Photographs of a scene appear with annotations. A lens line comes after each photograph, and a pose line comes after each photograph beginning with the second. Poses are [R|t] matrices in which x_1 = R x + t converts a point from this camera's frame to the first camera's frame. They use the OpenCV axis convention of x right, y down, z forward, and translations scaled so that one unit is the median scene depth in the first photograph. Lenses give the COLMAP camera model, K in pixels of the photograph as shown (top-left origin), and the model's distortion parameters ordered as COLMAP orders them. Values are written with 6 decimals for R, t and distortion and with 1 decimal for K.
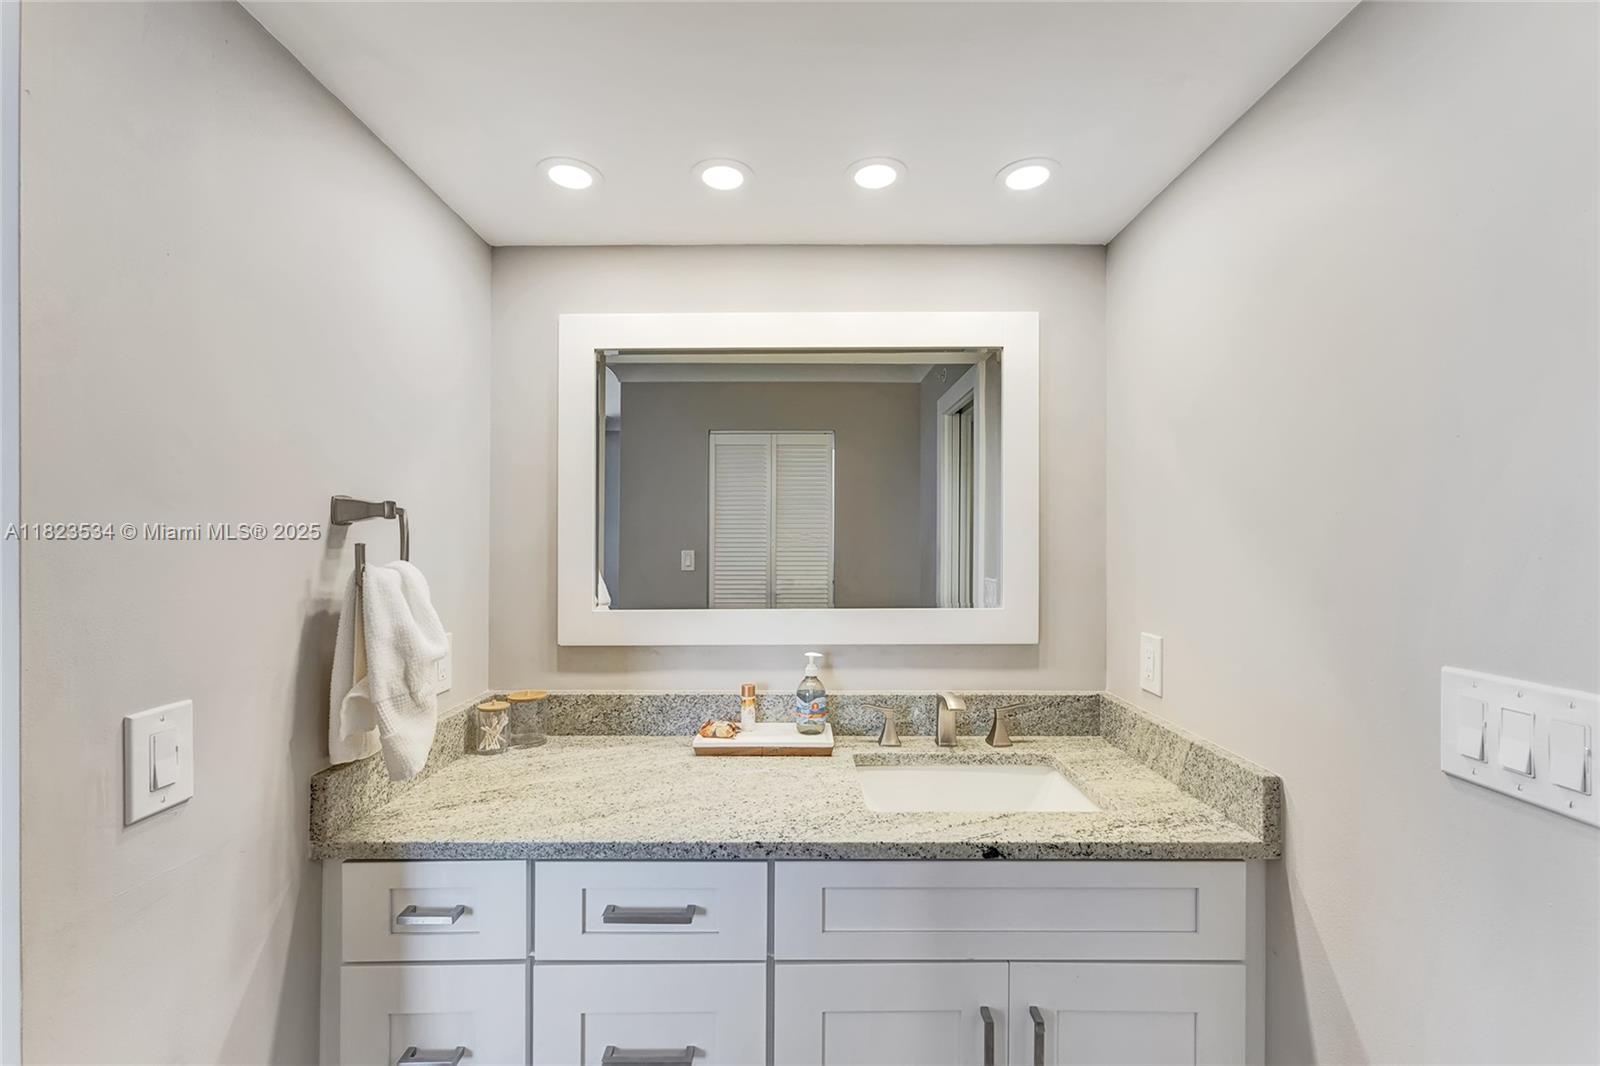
lens RADIAL K [[664.4, 0, 853.9], [0, 664.4, 537.0], [0, 0, 1]] dist [0.000791, 0.000053]
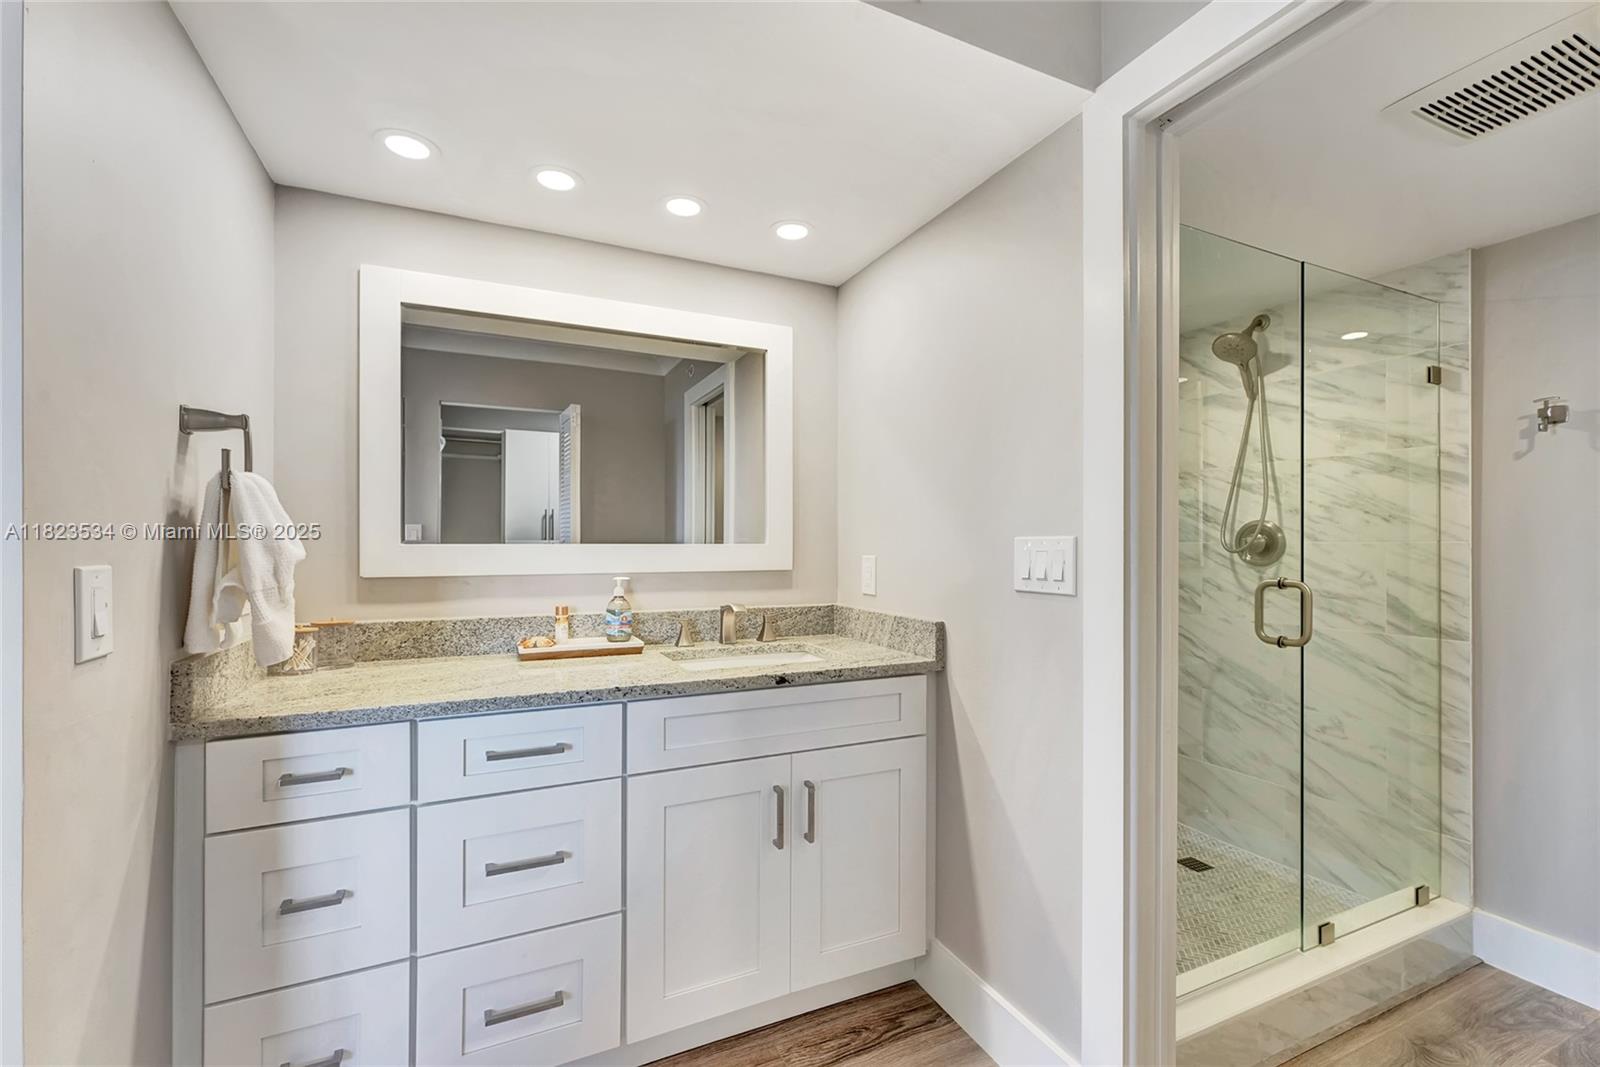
lens RADIAL K [[664.4, 0, 853.9], [0, 664.4, 537.5], [0, 0, 1]] dist [0.000791, 0.000053]
pose [[0.903739, 0.009400, 0.427980, -0.220315], [-0.003057, 0.999875, -0.015504, 0.132085], [-0.428072, 0.012703, 0.903655, -0.327646]]
